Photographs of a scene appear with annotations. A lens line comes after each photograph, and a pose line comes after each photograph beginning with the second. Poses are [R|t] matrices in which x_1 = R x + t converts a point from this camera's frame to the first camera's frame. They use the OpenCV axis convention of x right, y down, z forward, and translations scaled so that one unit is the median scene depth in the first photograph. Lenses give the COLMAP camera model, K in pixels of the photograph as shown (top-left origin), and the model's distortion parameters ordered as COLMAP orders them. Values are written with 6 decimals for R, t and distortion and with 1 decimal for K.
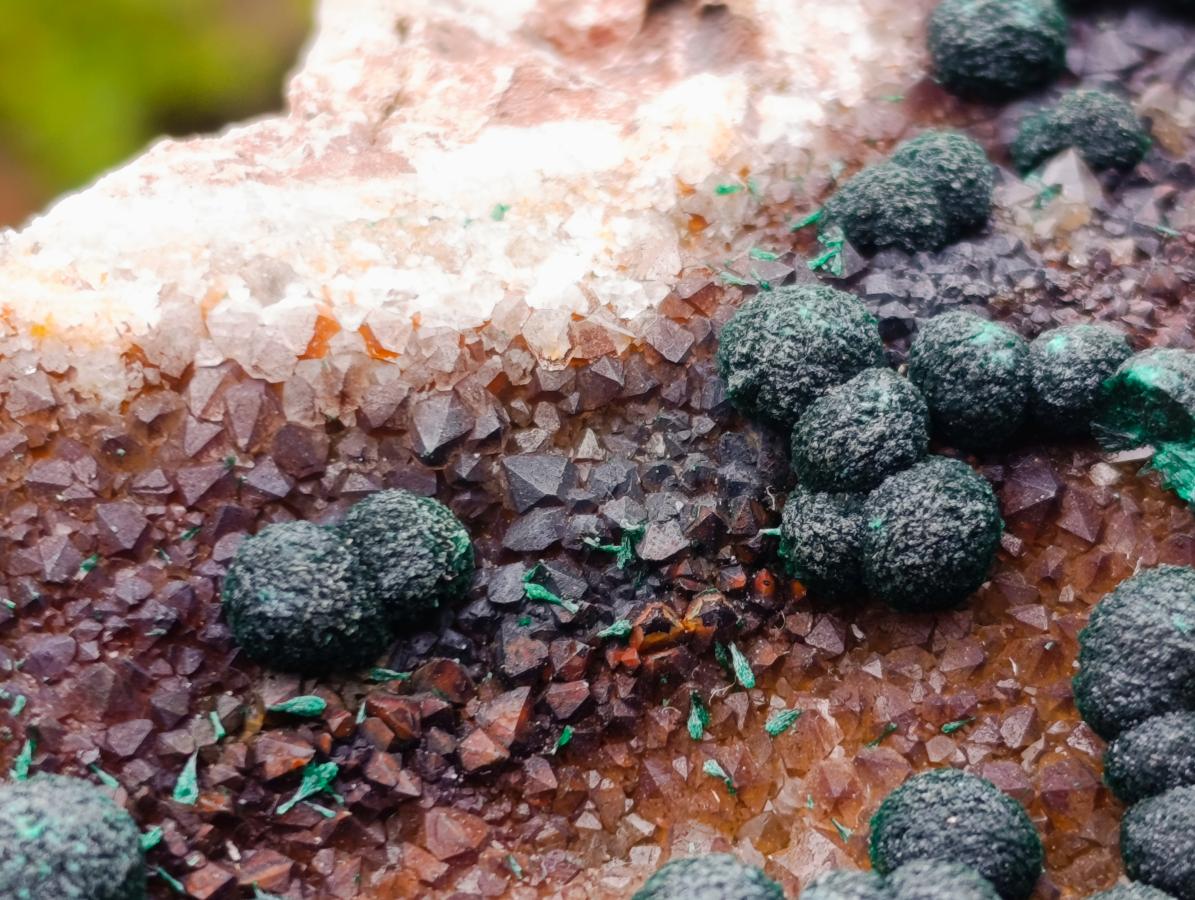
lens RADIAL K [[3532.1, 0, 620.5], [0, 3532.1, 399.2], [0, 0, 1]] dist [0.340316, -2.304343]
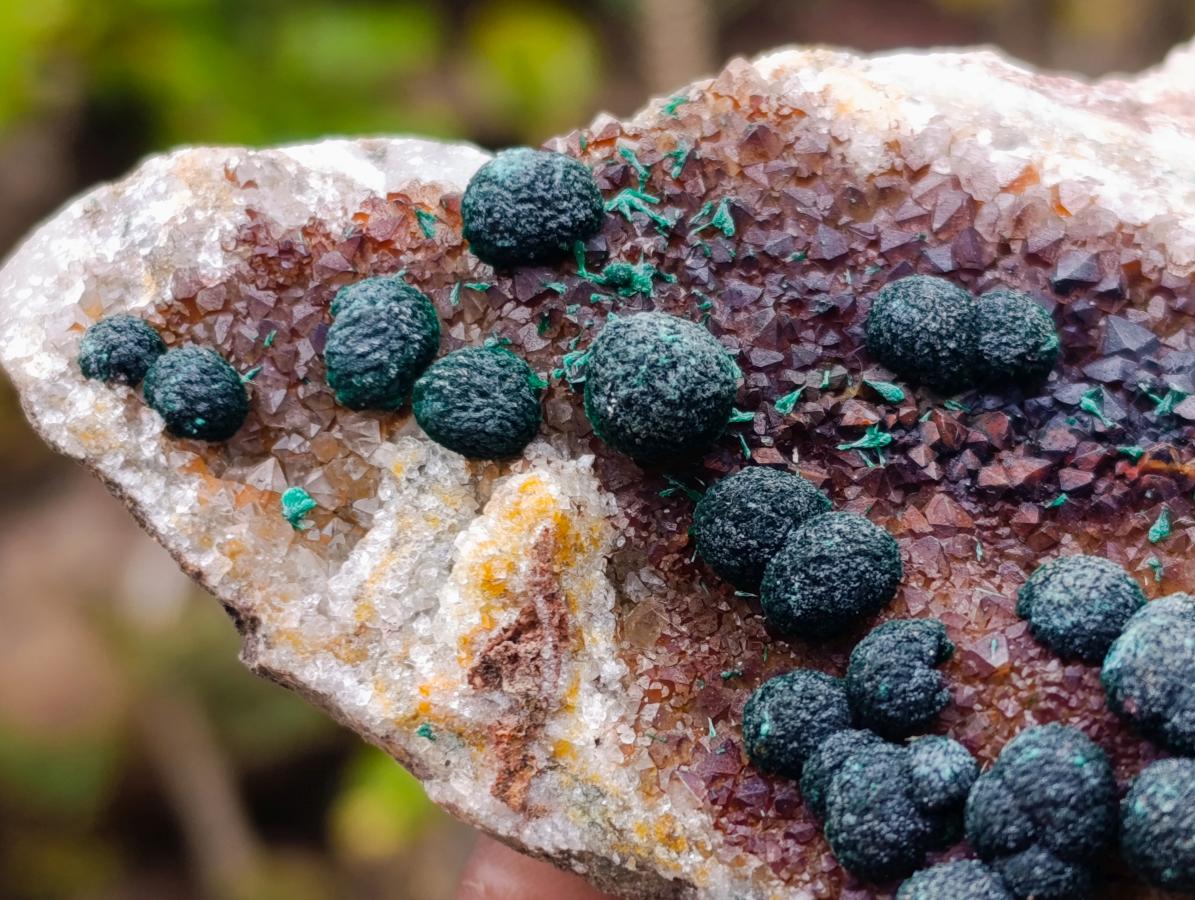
lens RADIAL K [[3532.1, 0, 620.5], [0, 3532.1, 399.2], [0, 0, 1]] dist [0.340316, -2.304343]
pose [[0.863581, 0.365966, -0.346838, 0.283741], [-0.436454, 0.887000, -0.150795, 0.328855], [0.252459, 0.281603, 0.925724, -0.263125]]
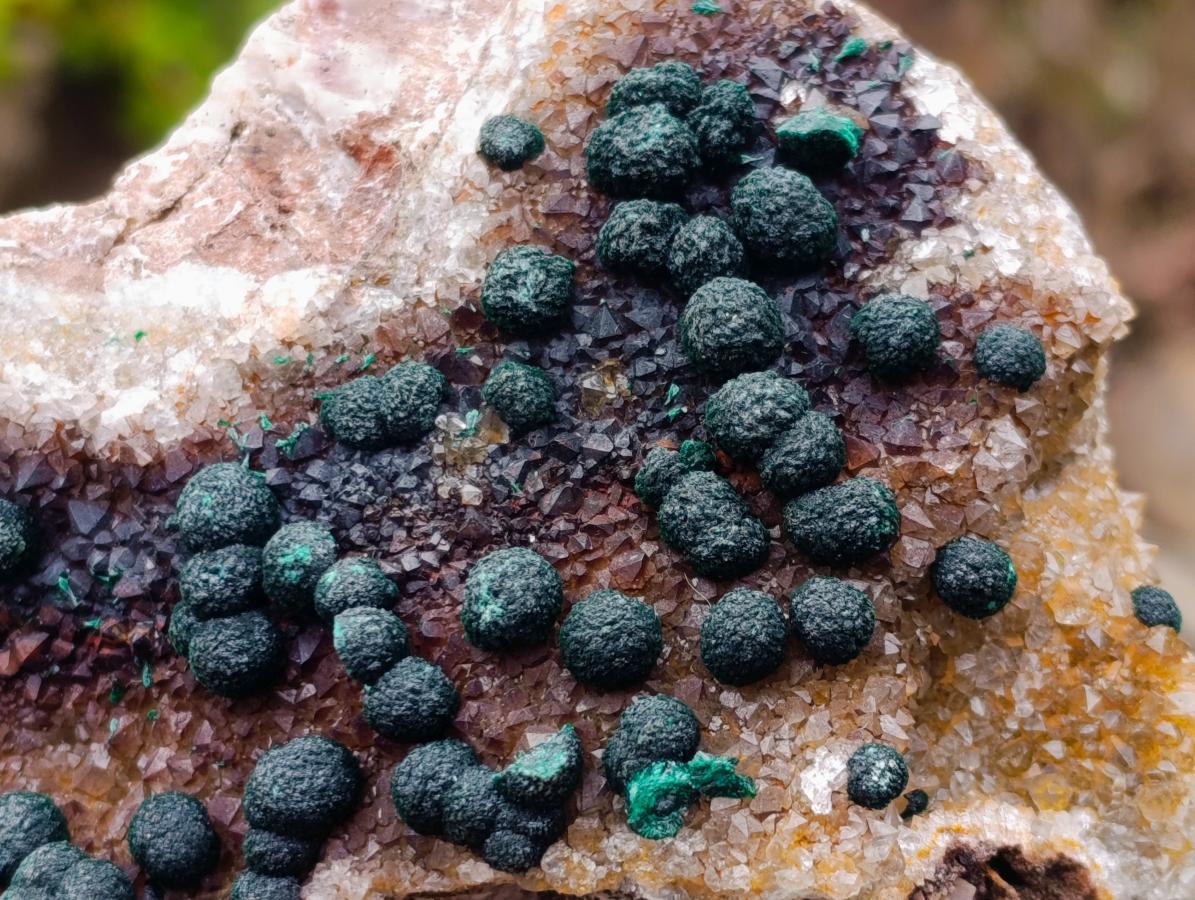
lens RADIAL K [[3532.1, 0, 620.5], [0, 3532.1, 399.2], [0, 0, 1]] dist [0.340316, -2.304343]
pose [[0.811103, 0.373359, -0.450238, 0.919971], [-0.143471, 0.873248, 0.465676, -0.848324], [0.567034, -0.313115, 0.761861, -0.104147]]
